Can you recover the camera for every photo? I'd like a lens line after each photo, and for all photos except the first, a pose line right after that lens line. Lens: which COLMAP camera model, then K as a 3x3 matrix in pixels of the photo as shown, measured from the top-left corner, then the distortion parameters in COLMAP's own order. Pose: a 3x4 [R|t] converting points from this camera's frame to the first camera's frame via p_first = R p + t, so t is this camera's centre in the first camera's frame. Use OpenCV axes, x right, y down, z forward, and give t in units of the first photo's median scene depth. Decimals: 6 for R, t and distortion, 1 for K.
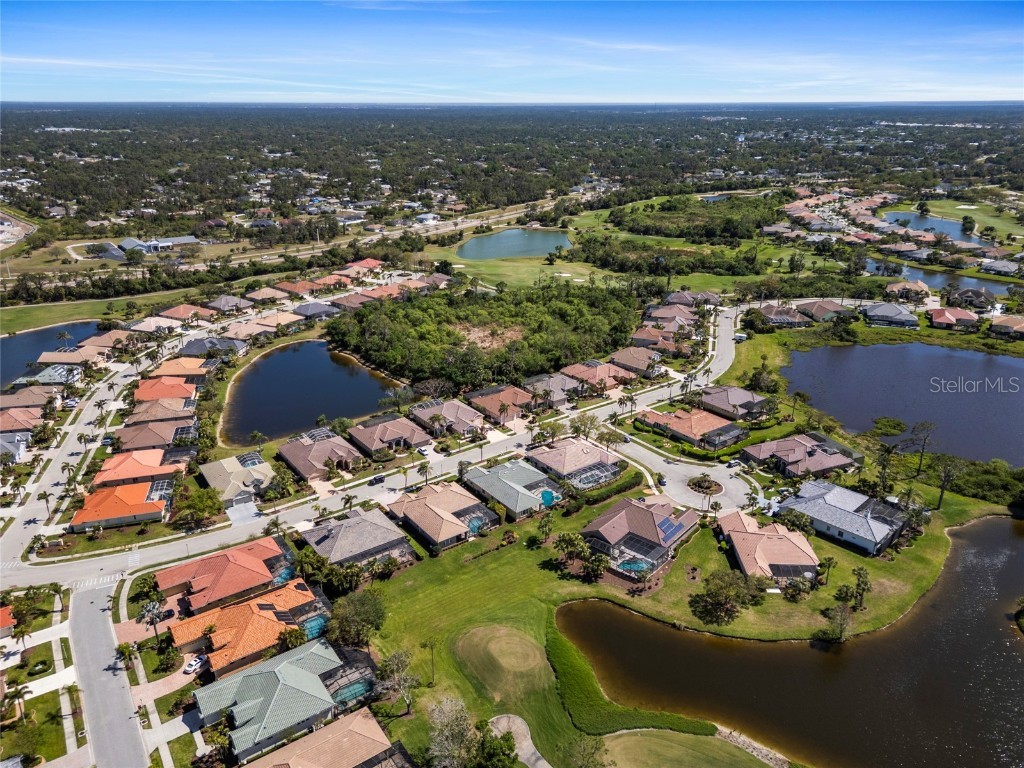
lens RADIAL K [[718.6, 0, 509.9], [0, 718.6, 386.5], [0, 0, 1]] dist [0.085656, -0.084906]
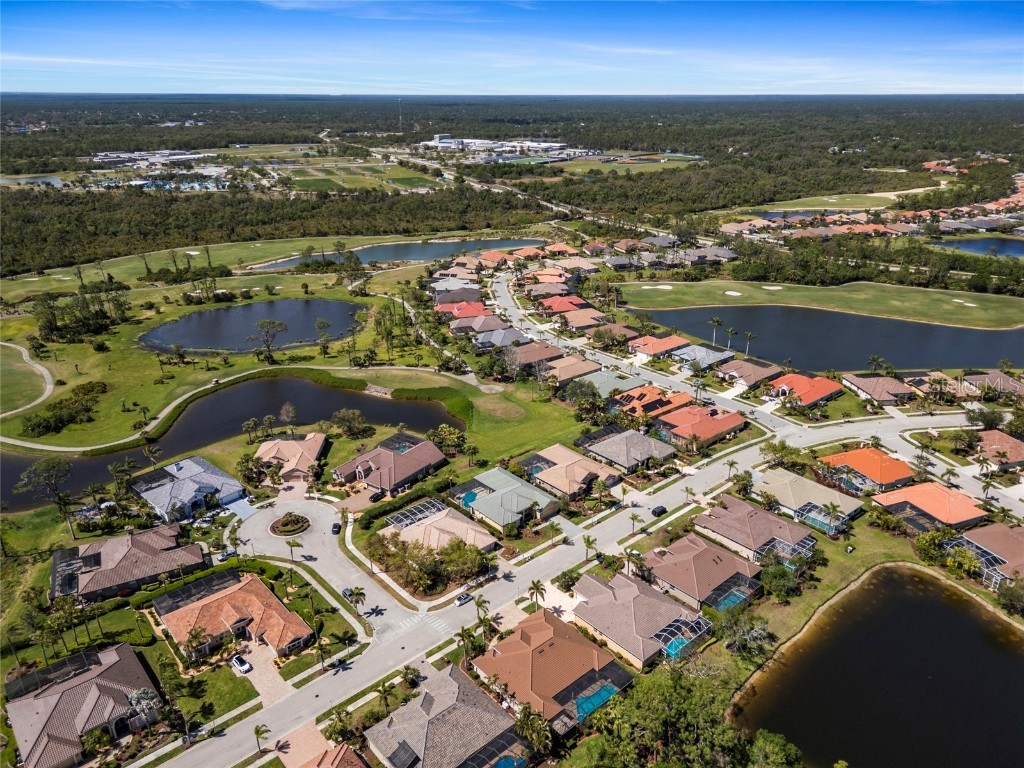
lens RADIAL K [[718.6, 0, 509.9], [0, 718.6, 386.5], [0, 0, 1]] dist [0.085656, -0.084906]
pose [[-0.996303, 0.031462, -0.079935, 0.073203], [-0.032637, 0.722111, 0.691007, -0.646889], [0.079462, 0.691062, -0.718415, 1.650088]]
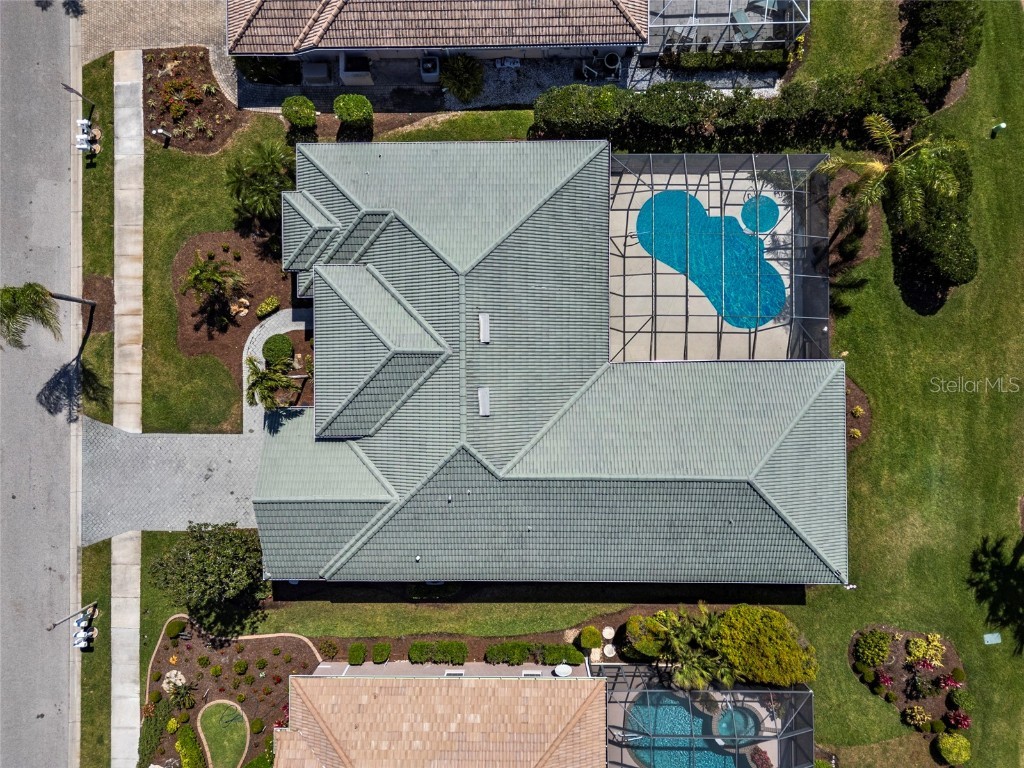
lens RADIAL K [[718.6, 0, 509.9], [0, 718.6, 386.5], [0, 0, 1]] dist [0.085656, -0.084906]
pose [[0.592150, -0.805821, 0.003370, -0.001535], [0.312669, 0.233612, 0.920686, -0.011269], [-0.742695, -0.544131, 0.390289, 0.984796]]
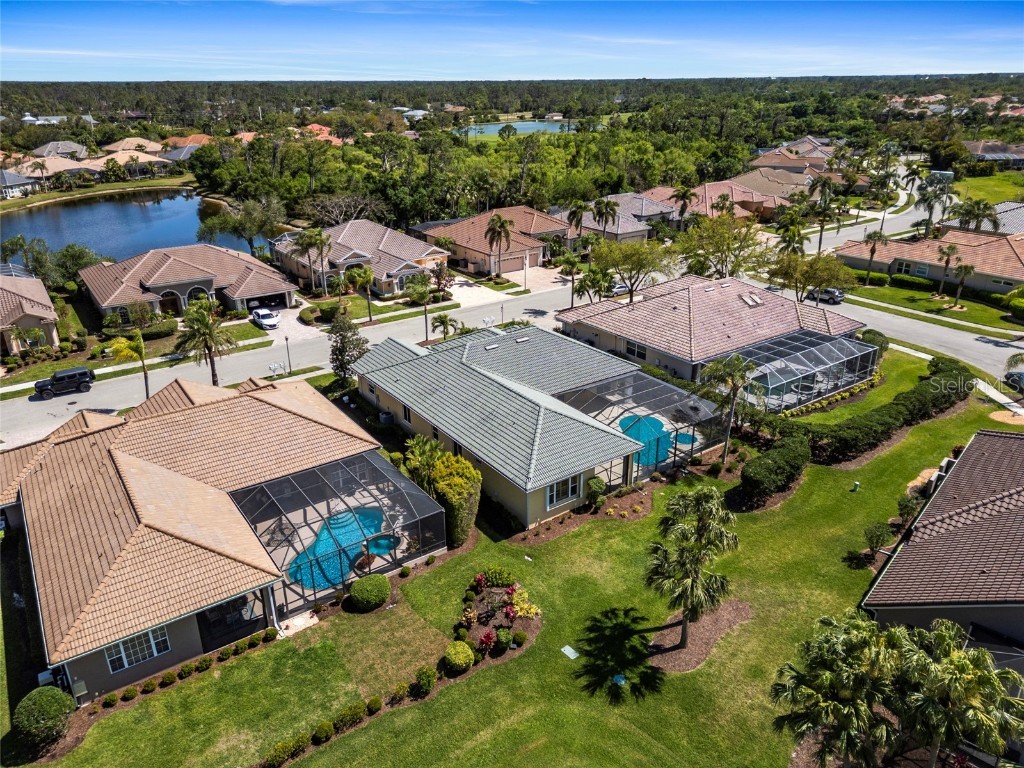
lens RADIAL K [[718.6, 0, 509.9], [0, 718.6, 386.5], [0, 0, 1]] dist [0.085656, -0.084906]
pose [[0.999768, 0.001419, -0.021499, 0.007968], [-0.000904, 0.999712, 0.023964, 0.133563], [0.021527, -0.023939, 0.999482, 0.756543]]
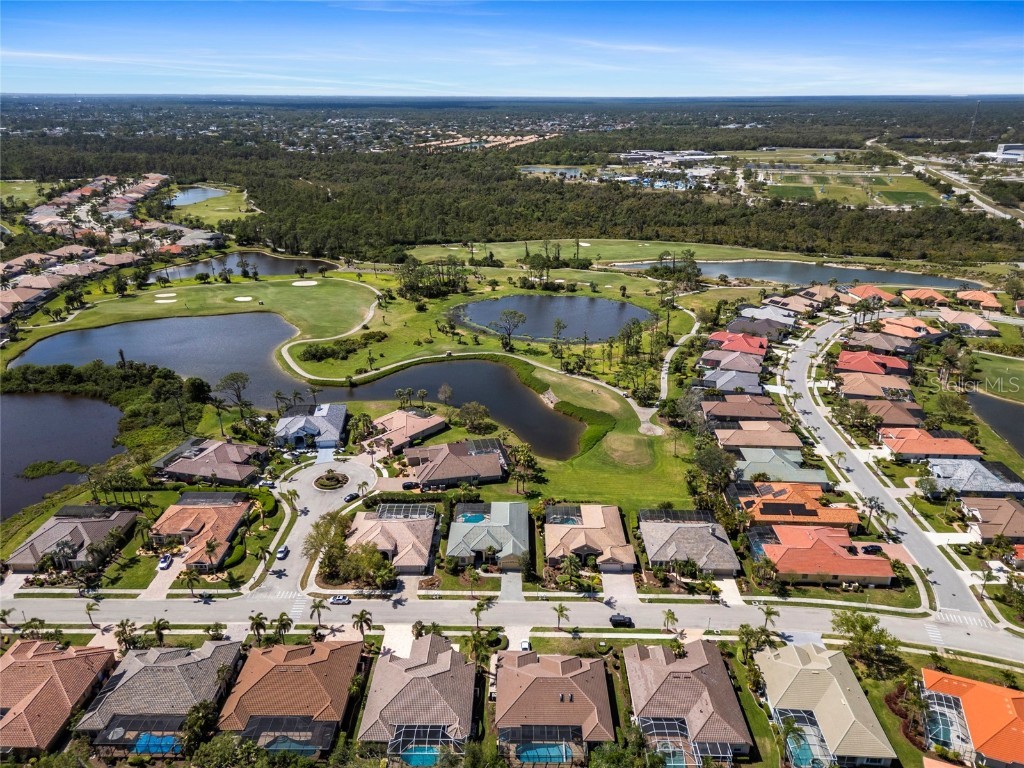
lens RADIAL K [[718.6, 0, 509.9], [0, 718.6, 386.5], [0, 0, 1]] dist [0.085656, -0.084906]
pose [[-0.795778, -0.229266, 0.560513, -0.483760], [0.221163, 0.751612, 0.621423, -0.559054], [-0.563759, 0.618479, -0.547411, 1.419815]]
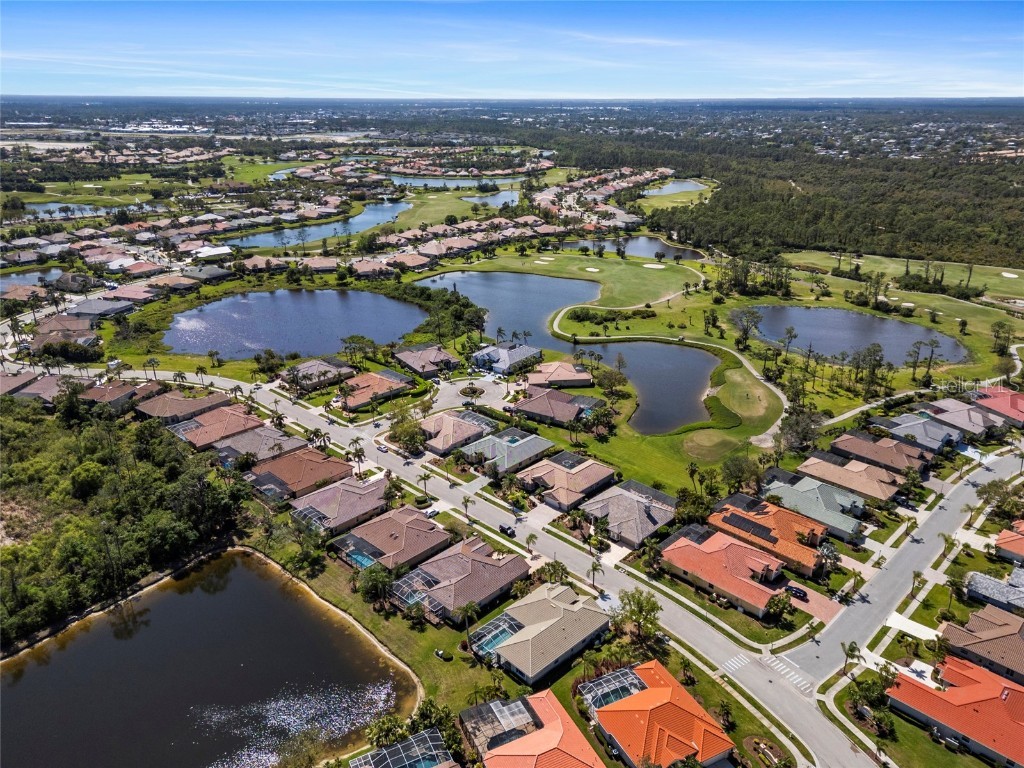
lens RADIAL K [[703.9, 0, 515.0], [0, 703.9, 405.3], [0, 0, 1]] dist [0.115905, -0.162915]
pose [[-0.174862, -0.393984, 0.902330, -0.974445], [0.361217, 0.826878, 0.431040, -0.391192], [-0.915940, 0.401309, -0.002276, 1.008905]]
